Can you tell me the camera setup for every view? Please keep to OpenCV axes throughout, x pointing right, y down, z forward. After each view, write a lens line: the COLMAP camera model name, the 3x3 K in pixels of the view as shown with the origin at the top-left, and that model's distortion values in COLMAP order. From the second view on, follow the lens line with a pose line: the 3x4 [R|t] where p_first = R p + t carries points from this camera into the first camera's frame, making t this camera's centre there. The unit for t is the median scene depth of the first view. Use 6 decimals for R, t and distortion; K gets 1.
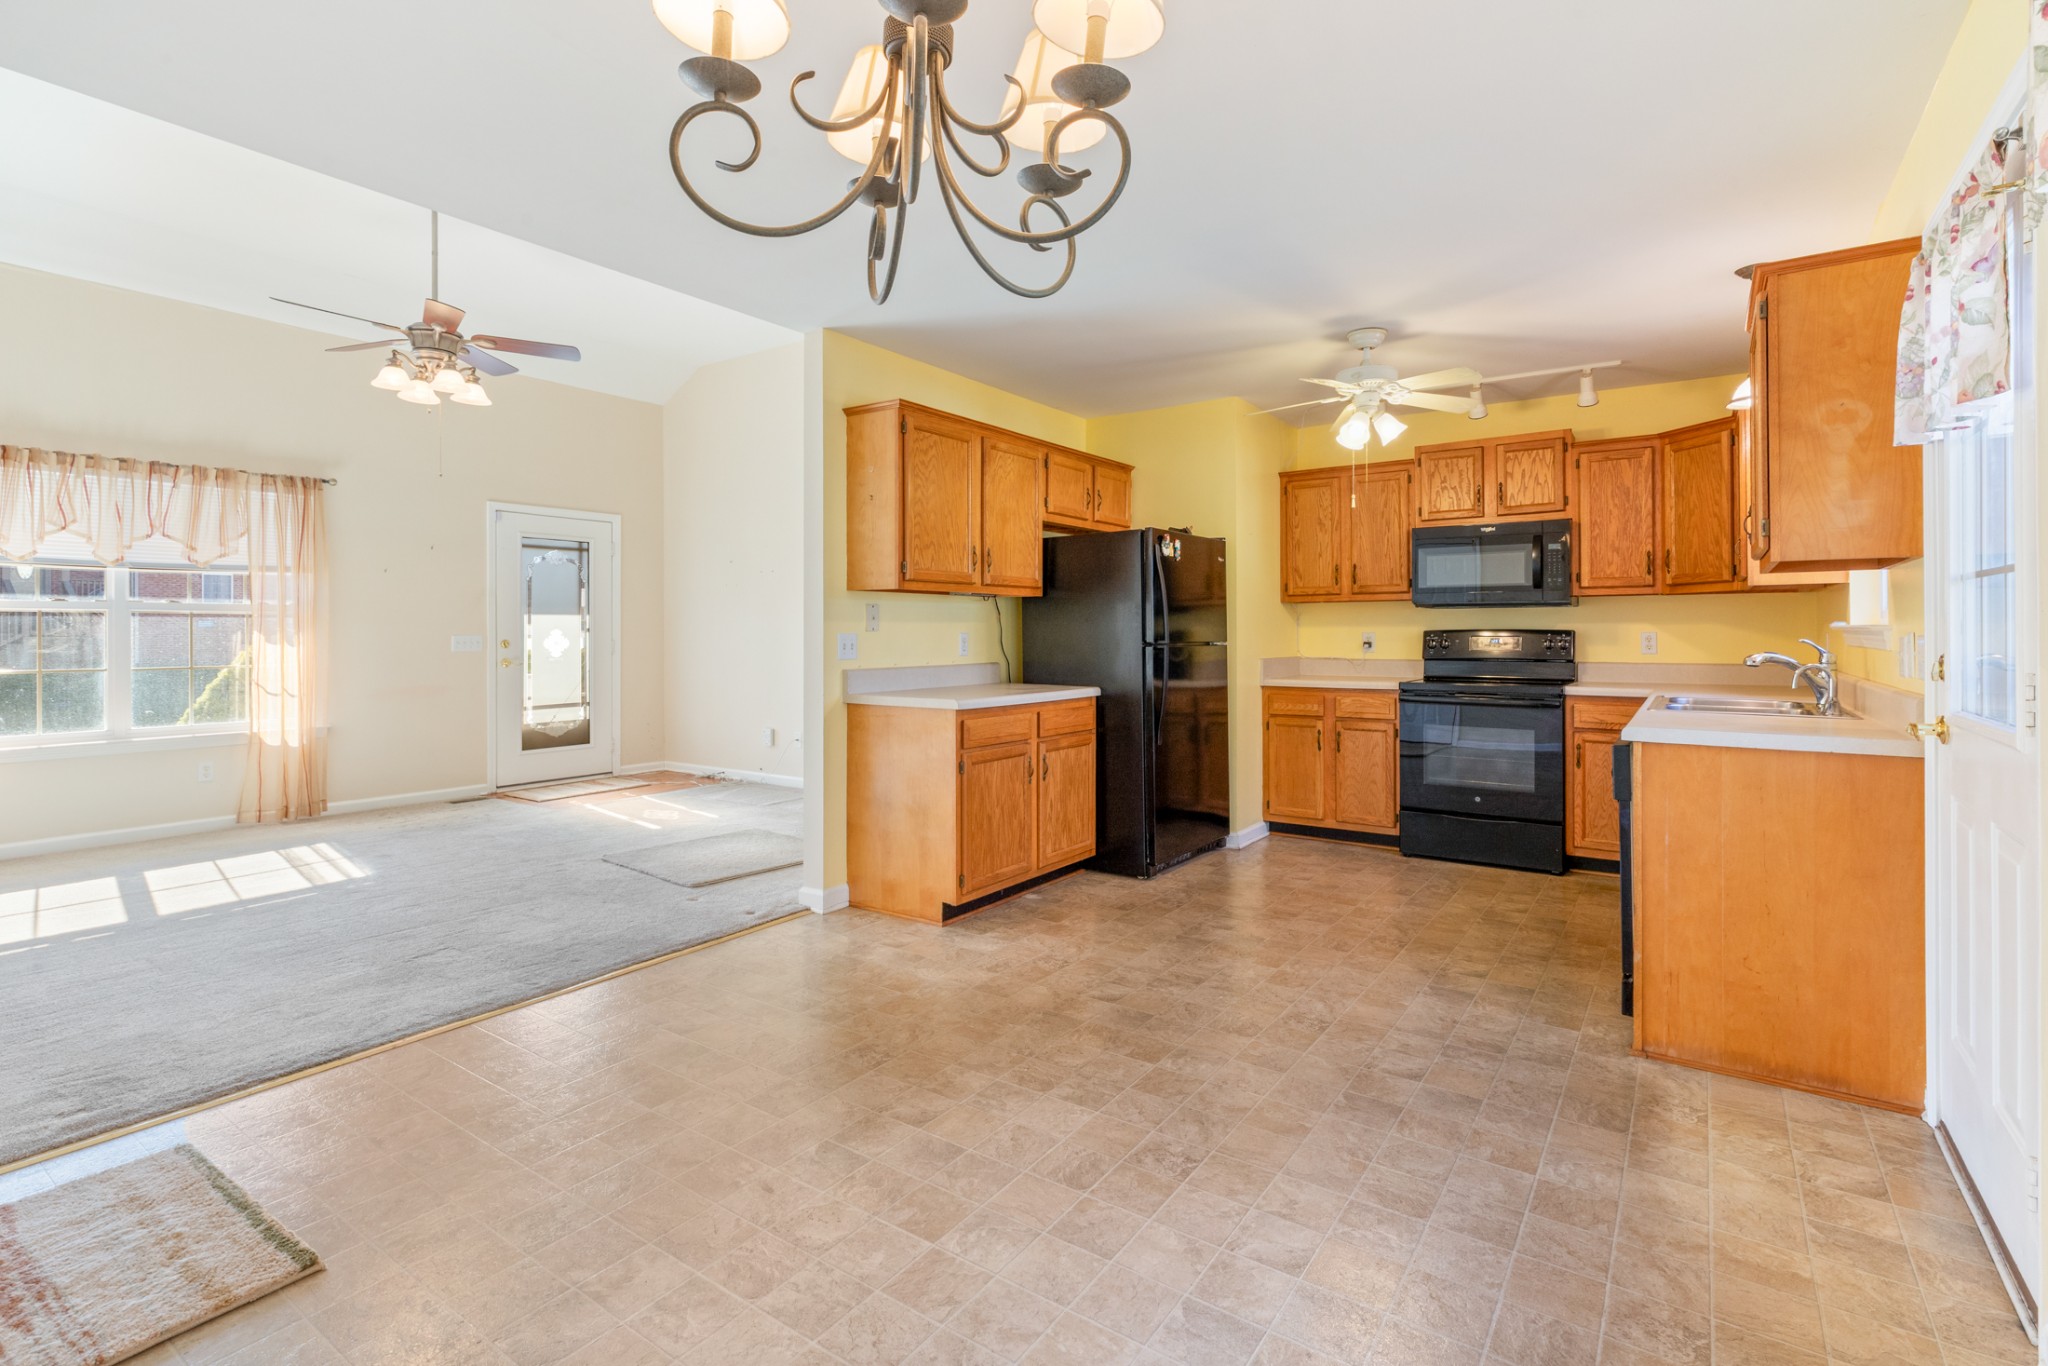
lens RADIAL K [[965.6, 0, 1031.7], [0, 965.6, 635.0], [0, 0, 1]] dist [0.006912, -0.000042]
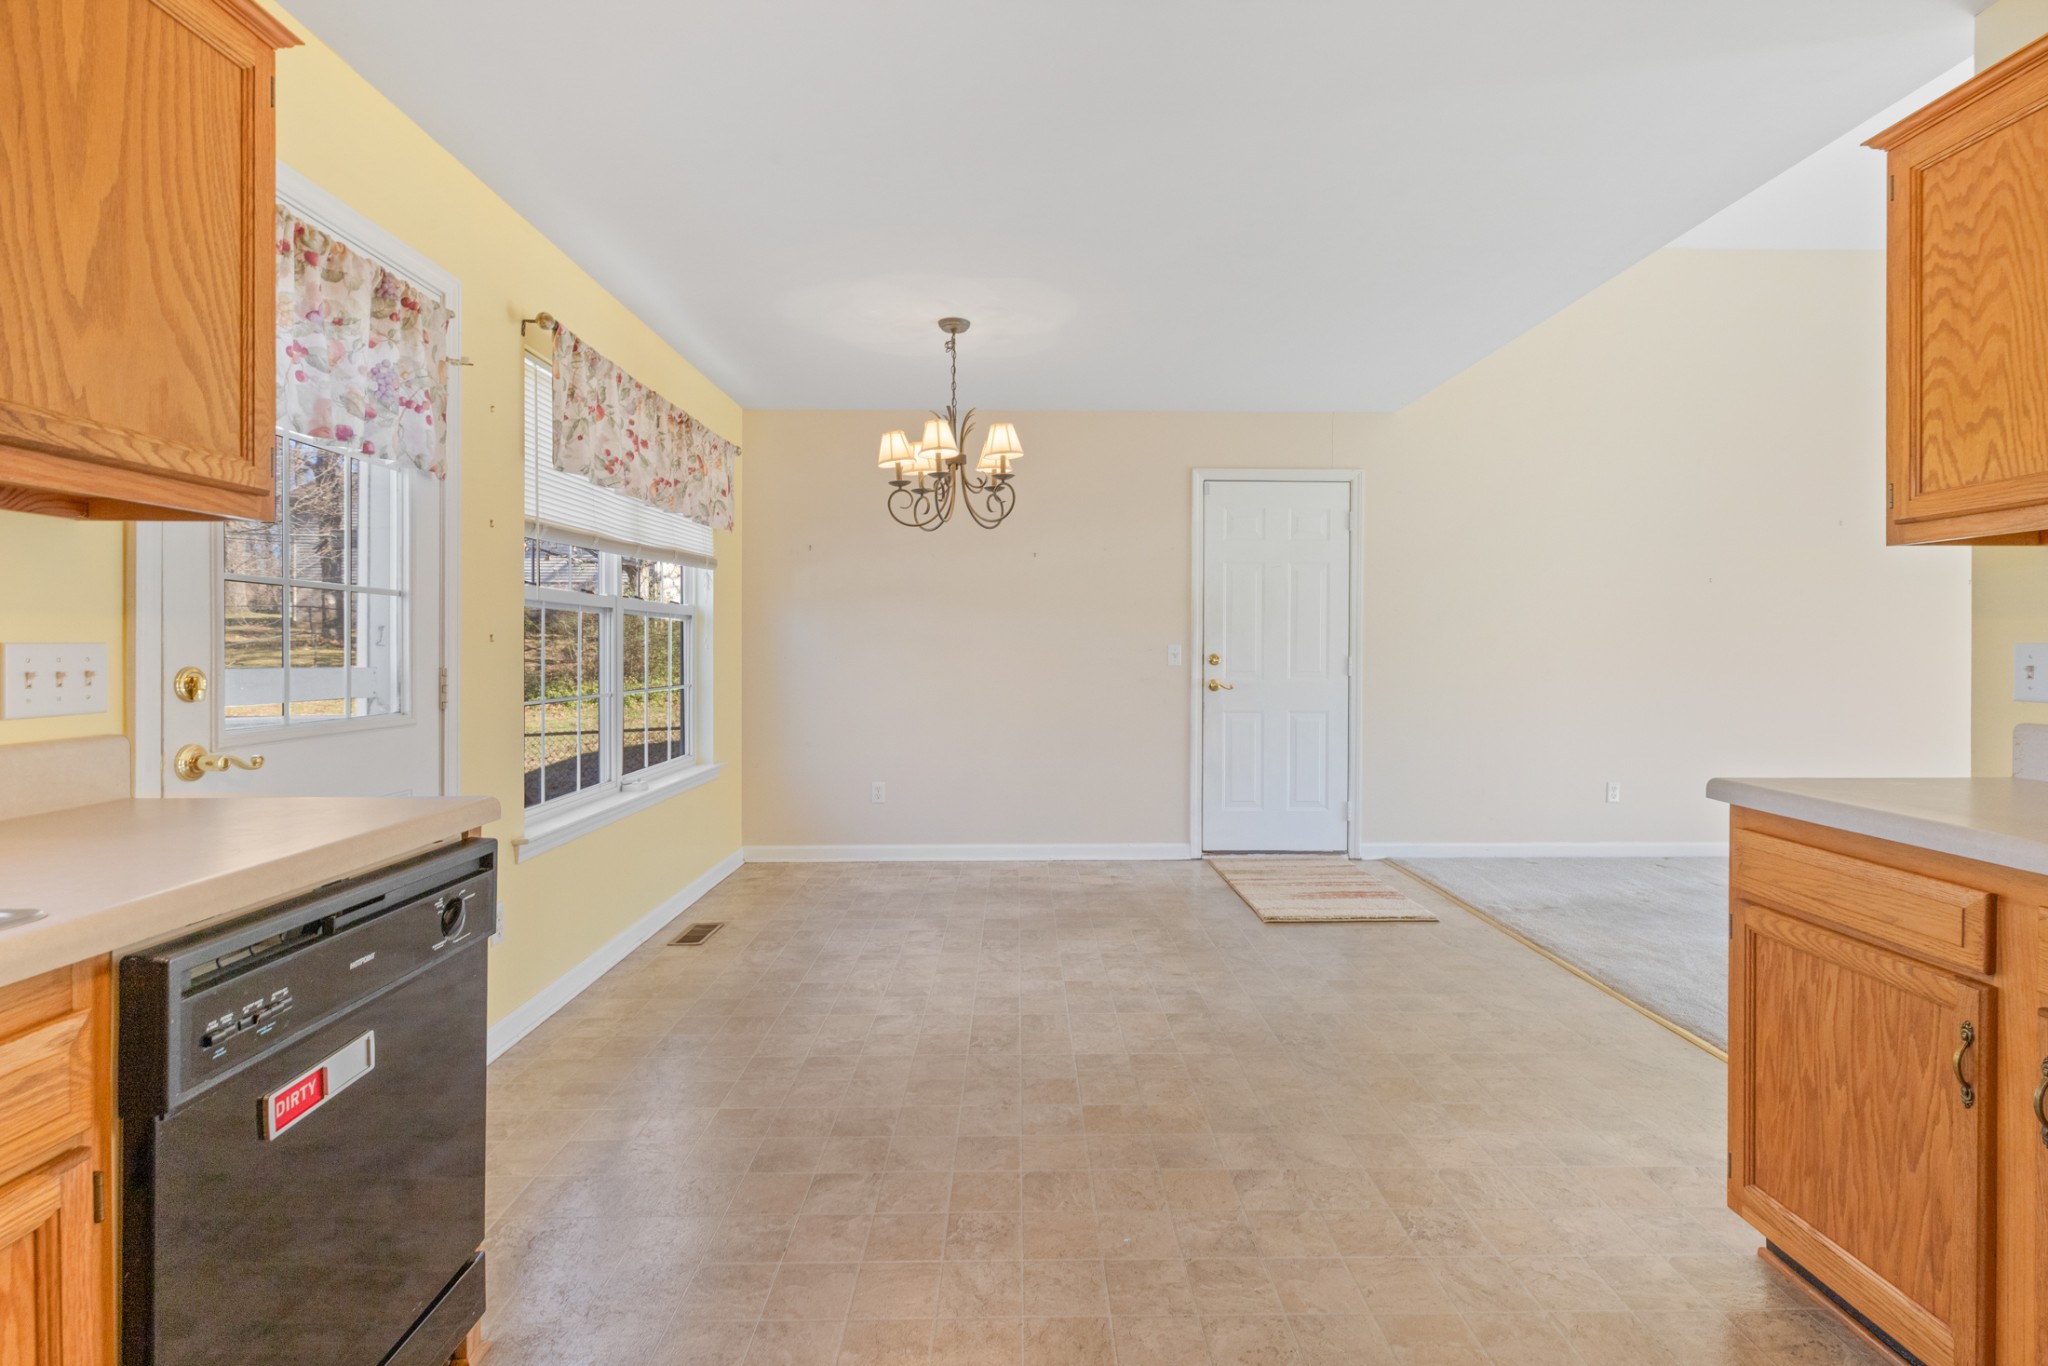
lens RADIAL K [[955.1, 0, 1035.2], [0, 955.1, 651.8], [0, 0, 1]] dist [0.004632, 0.000147]
pose [[-0.811683, 0.001625, -0.584095, 0.357910], [-0.002499, 0.999977, 0.006256, -0.001039], [0.584092, 0.006538, -0.811661, 0.873328]]
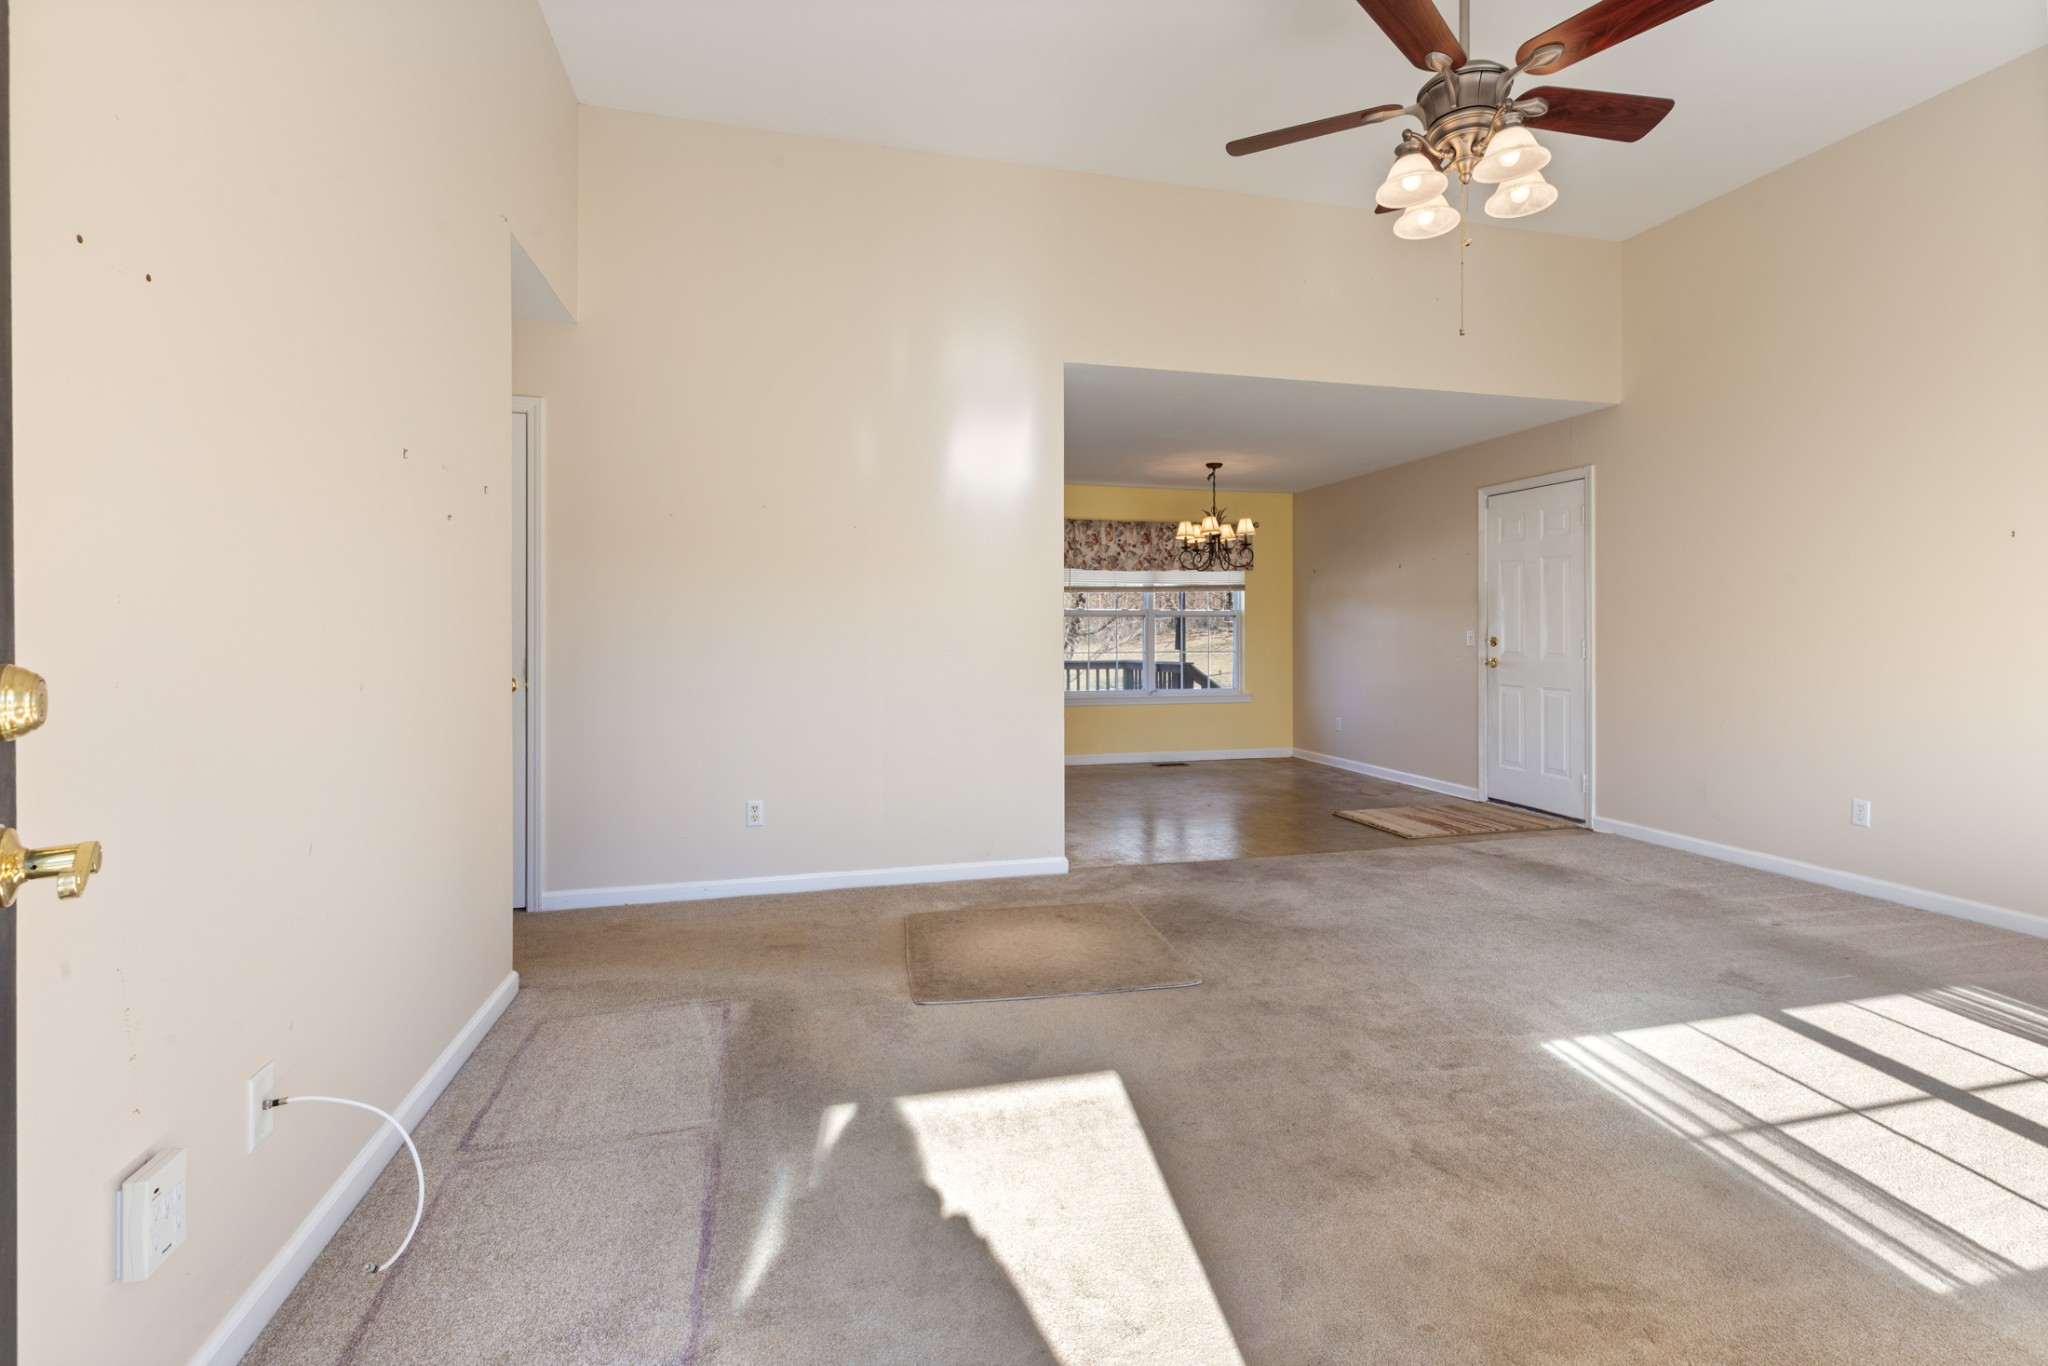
lens RADIAL K [[945.6, 0, 1030.0], [0, 945.6, 628.1], [0, 0, 1]] dist [0.010548, -0.000101]
pose [[-0.761407, 0.003367, 0.648266, -0.732396], [0.003158, 0.999994, -0.001484, -0.004630], [-0.648267, 0.000917, -0.761413, 1.489177]]
